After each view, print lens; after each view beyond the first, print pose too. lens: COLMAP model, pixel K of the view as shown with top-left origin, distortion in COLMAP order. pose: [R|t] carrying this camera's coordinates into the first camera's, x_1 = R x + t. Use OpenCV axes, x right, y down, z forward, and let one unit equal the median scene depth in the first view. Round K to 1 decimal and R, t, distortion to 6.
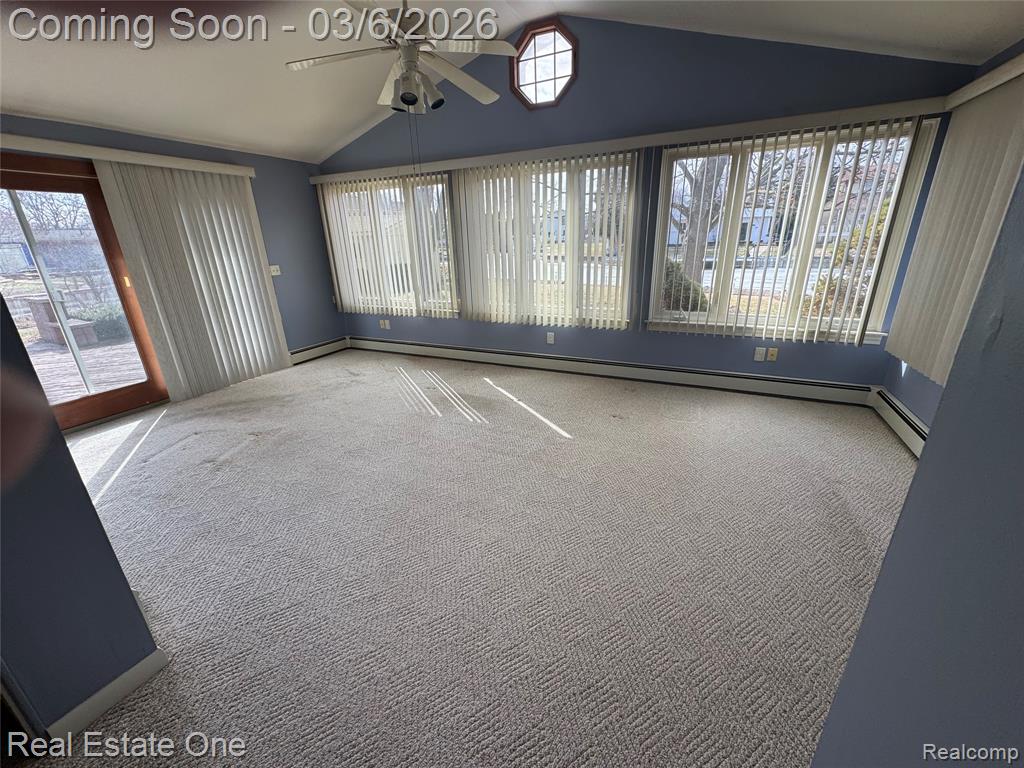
lens RADIAL K [[402.5, 0, 508.0], [0, 402.5, 385.5], [0, 0, 1]] dist [-0.001641, -0.000386]
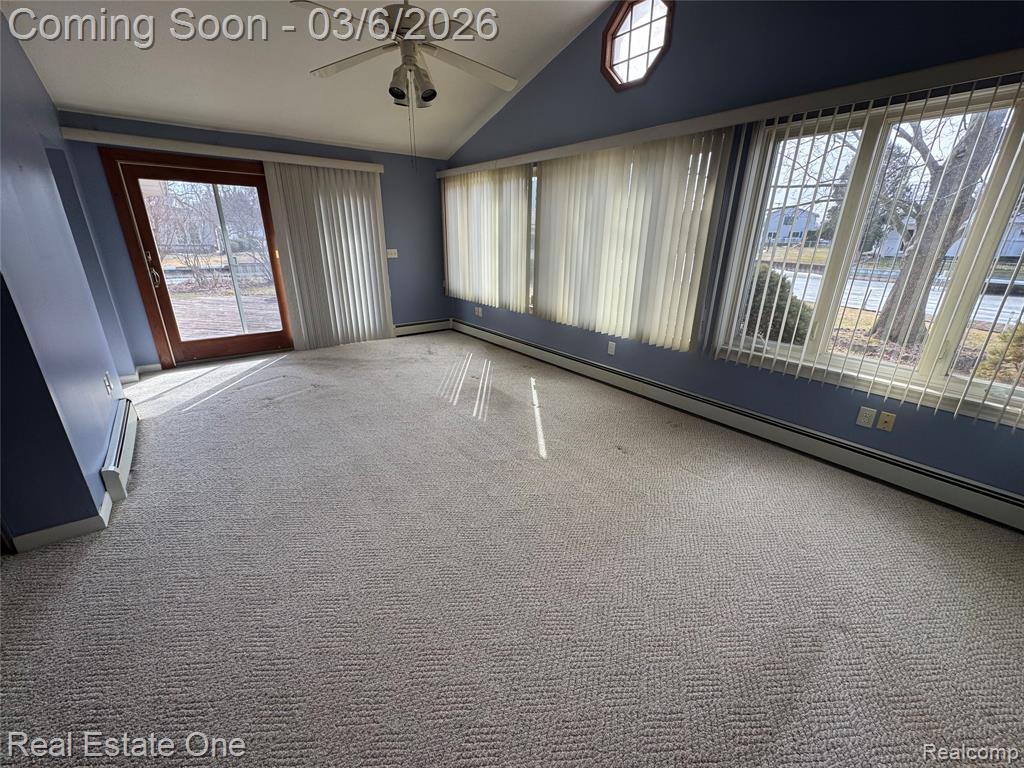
lens RADIAL K [[402.5, 0, 513.7], [0, 402.5, 384.4], [0, 0, 1]] dist [-0.001641, -0.000386]
pose [[0.895215, 0.194065, -0.401160, 0.337673], [-0.190362, 0.980465, 0.049504, -0.049577], [0.402931, 0.032049, 0.914669, 0.113633]]
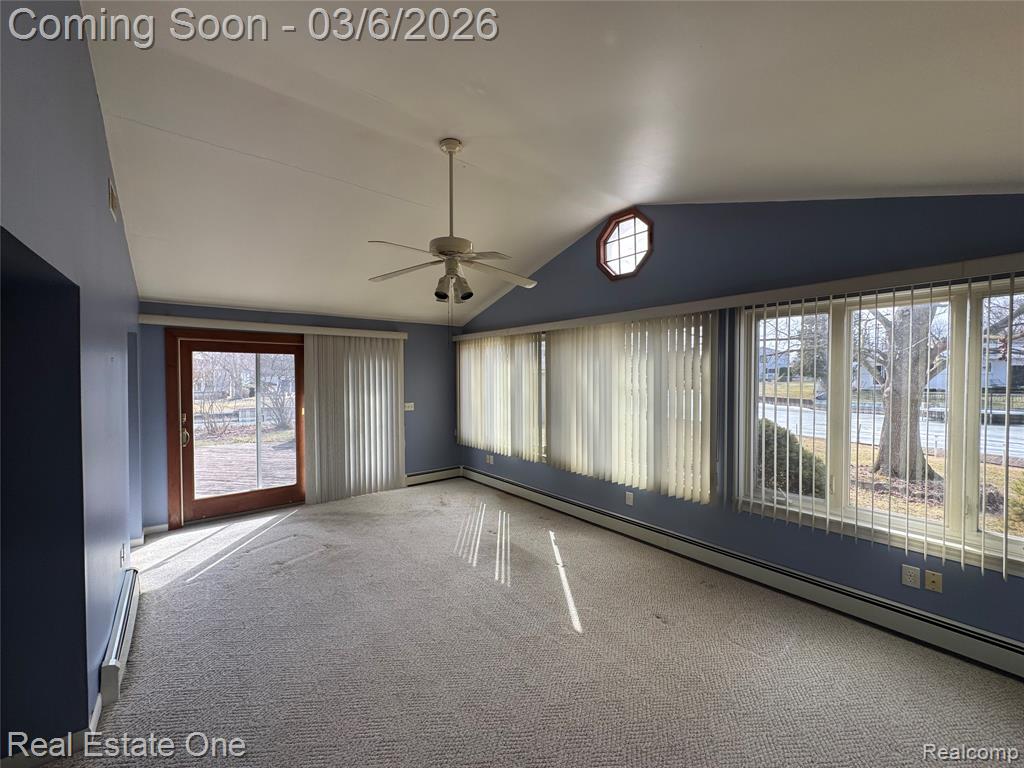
lens RADIAL K [[402.5, 0, 513.3], [0, 402.5, 386.8], [0, 0, 1]] dist [-0.001641, -0.000386]
pose [[0.901039, 0.038196, -0.432054, 0.295528], [-0.169201, 0.948149, -0.269043, -0.081695], [0.399375, 0.315522, 0.860782, 0.056440]]
